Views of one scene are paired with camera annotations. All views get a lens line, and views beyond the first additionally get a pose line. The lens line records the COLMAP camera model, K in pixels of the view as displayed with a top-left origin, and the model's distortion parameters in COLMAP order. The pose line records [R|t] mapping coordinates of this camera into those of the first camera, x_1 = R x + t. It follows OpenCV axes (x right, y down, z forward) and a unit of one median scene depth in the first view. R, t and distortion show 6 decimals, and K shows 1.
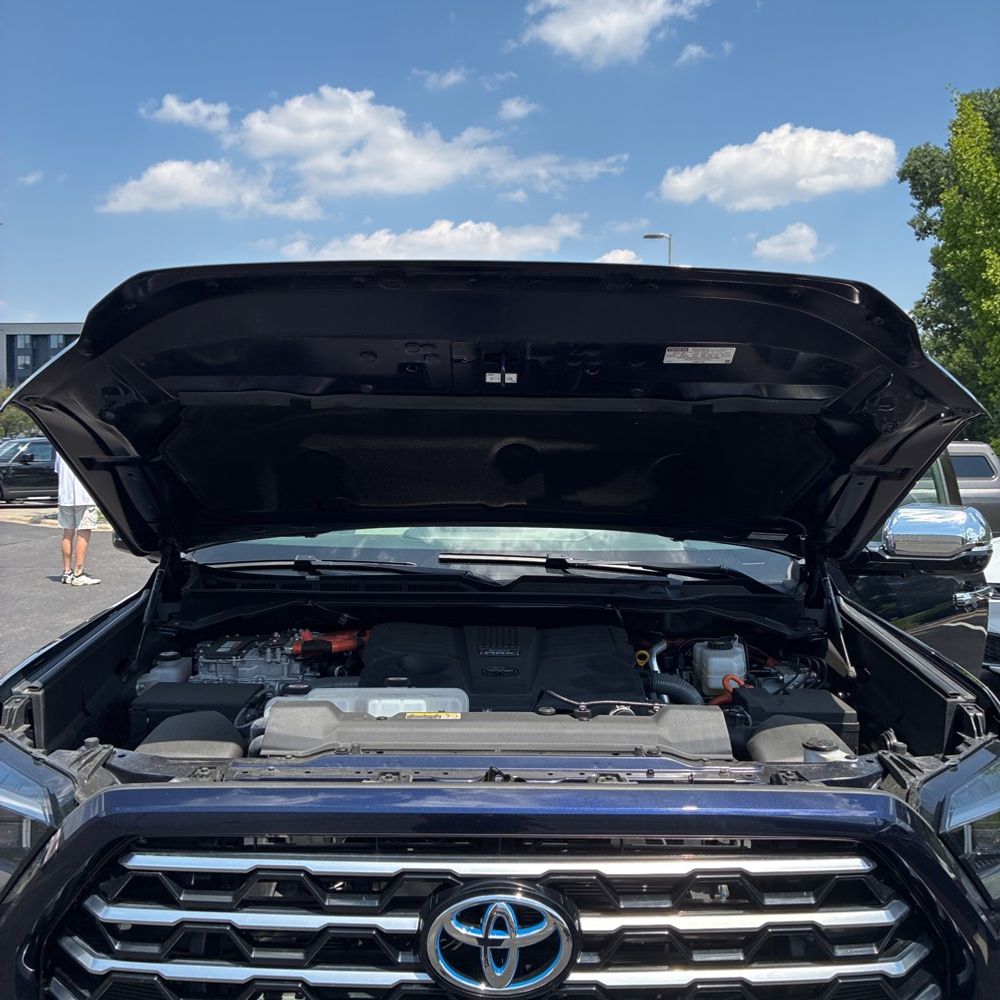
lens RADIAL K [[1016.1, 0, 511.9], [0, 1016.1, 476.4], [0, 0, 1]] dist [0.020427, 0.000000]
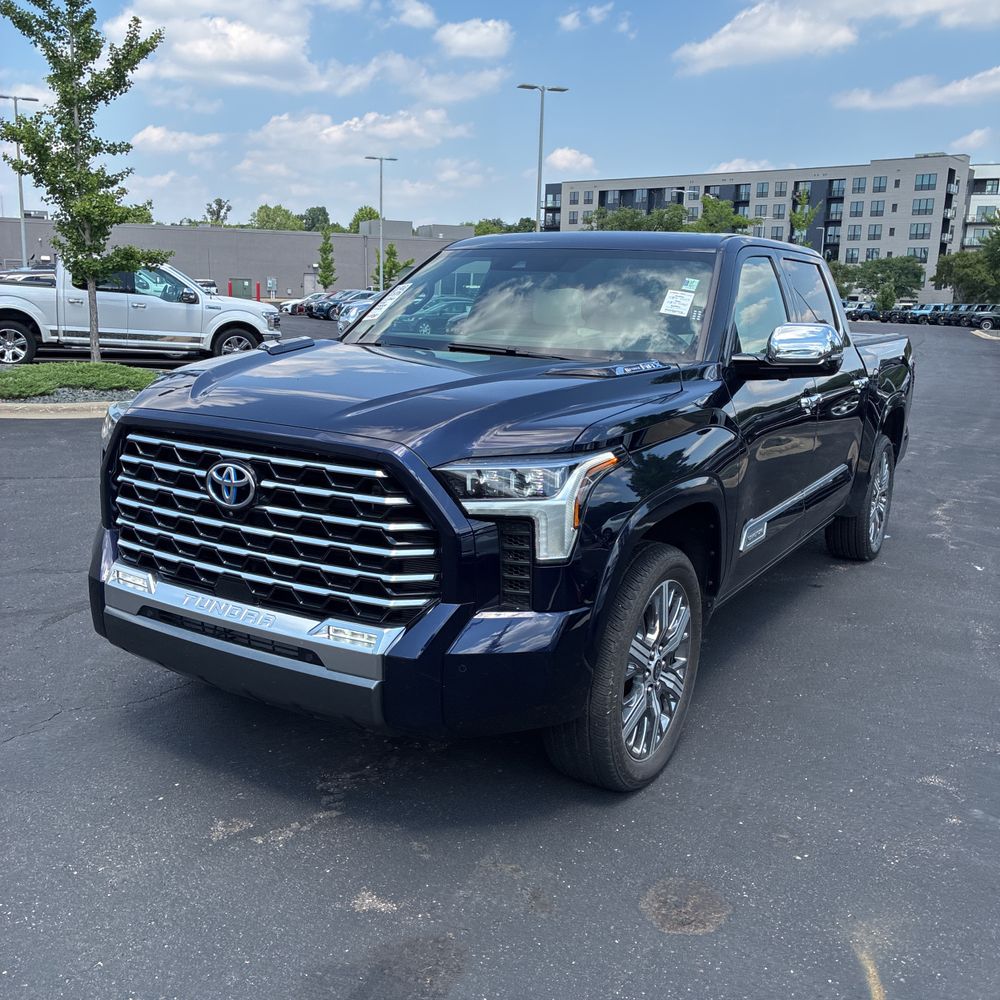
lens RADIAL K [[1016.1, 0, 495.5], [0, 1016.1, 485.1], [0, 0, 1]] dist [0.020427, 0.000000]
pose [[0.840010, 0.114750, -0.530298, 1.436914], [-0.034666, 0.986733, 0.158606, 0.074993], [0.541462, -0.114847, 0.832844, -0.463412]]
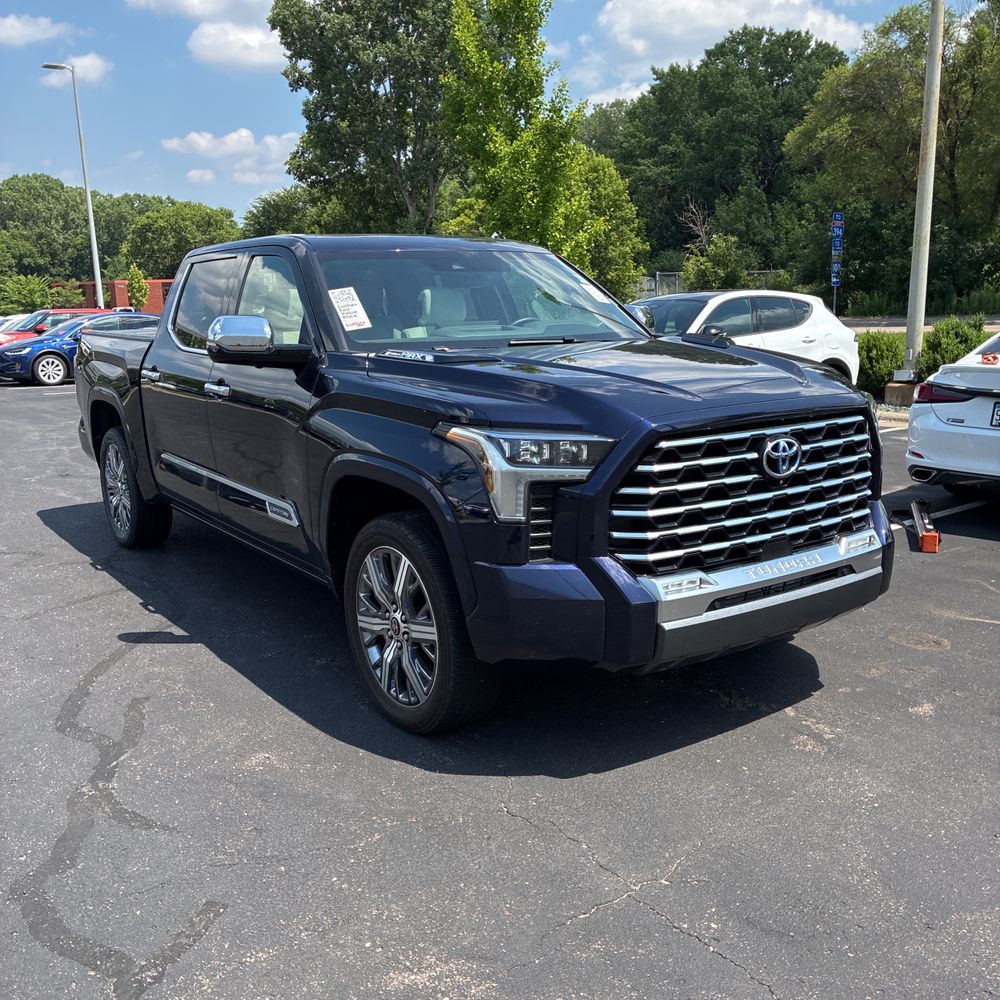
lens RADIAL K [[1016.1, 0, 481.1], [0, 1016.1, 497.1], [0, 0, 1]] dist [0.020427, 0.000000]
pose [[0.834730, -0.132129, 0.534573, -1.773061], [0.043541, 0.983584, 0.175122, 0.063934], [-0.548936, -0.122904, 0.826779, -0.626398]]
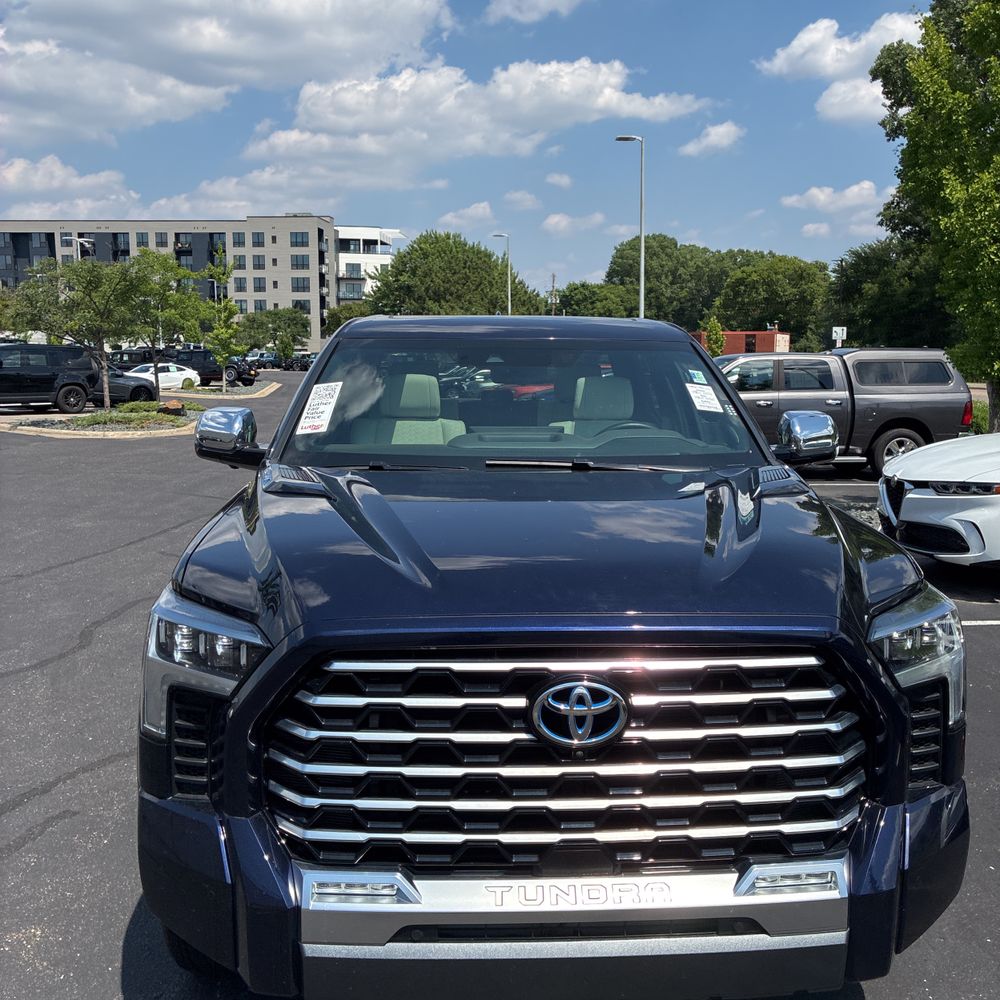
lens RADIAL K [[1016.1, 0, 521.2], [0, 1016.1, 474.2], [0, 0, 1]] dist [0.020427, 0.000000]
pose [[0.999185, -0.008422, 0.039475, -0.137431], [0.004719, 0.995658, 0.092965, -0.036157], [-0.040087, -0.092703, 0.994887, -0.419869]]
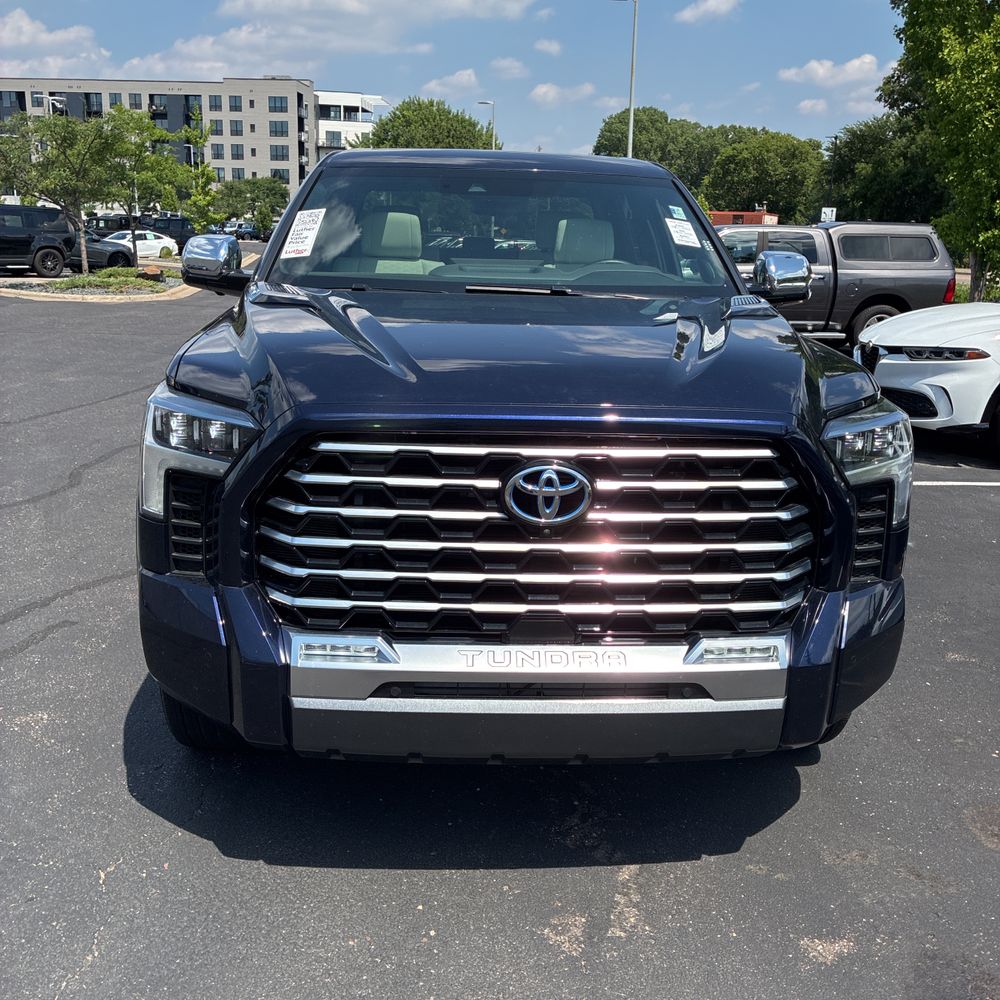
lens RADIAL K [[1016.1, 0, 498.4], [0, 1016.1, 469.9], [0, 0, 1]] dist [0.020427, 0.000000]
pose [[0.999253, 0.009402, 0.037485, -0.135580], [-0.016851, 0.978895, 0.203670, 0.074172], [-0.034779, -0.204150, 0.978322, -0.521864]]
